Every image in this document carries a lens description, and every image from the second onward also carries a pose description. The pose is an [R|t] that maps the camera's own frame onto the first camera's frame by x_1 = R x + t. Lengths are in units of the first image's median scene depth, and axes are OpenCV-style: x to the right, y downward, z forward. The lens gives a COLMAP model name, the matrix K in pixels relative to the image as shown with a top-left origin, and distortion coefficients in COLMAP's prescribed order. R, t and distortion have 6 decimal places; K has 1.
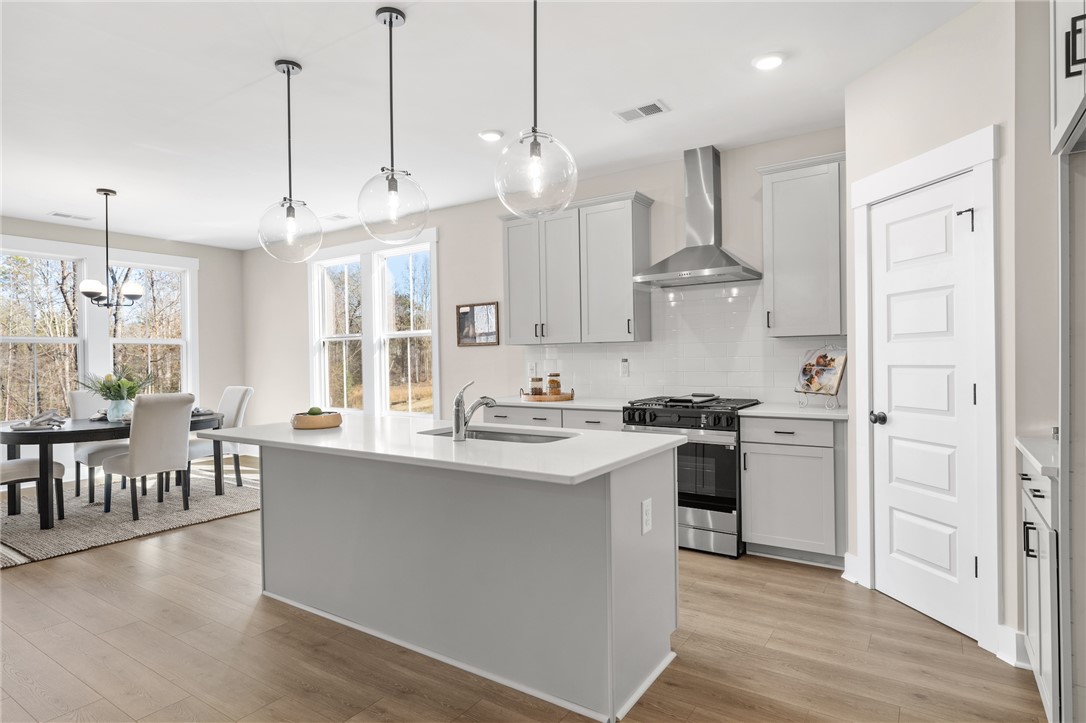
lens RADIAL K [[582.2, 0, 546.1], [0, 582.2, 362.5], [0, 0, 1]] dist [0.001321, -0.000208]
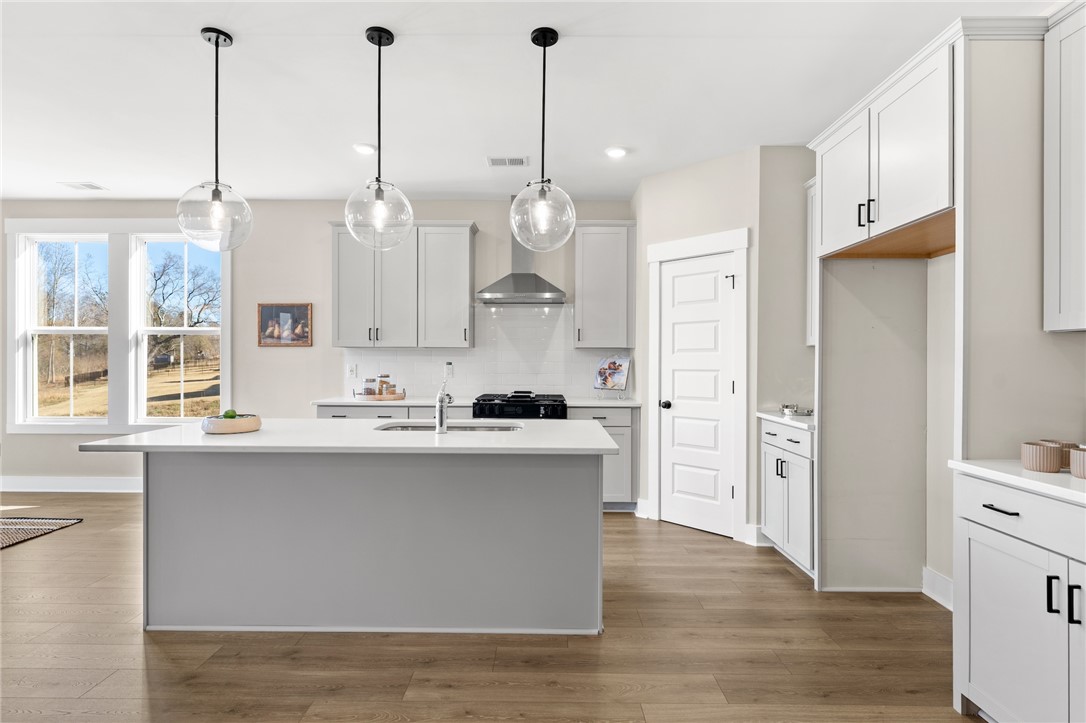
lens RADIAL K [[527.4, 0, 544.3], [0, 527.4, 361.9], [0, 0, 1]] dist [0.001454, 0.000110]
pose [[0.840384, 0.015568, 0.541768, -0.404256], [-0.011102, 0.999872, -0.011511, 0.004432], [-0.541878, 0.003659, 0.840449, 0.025853]]
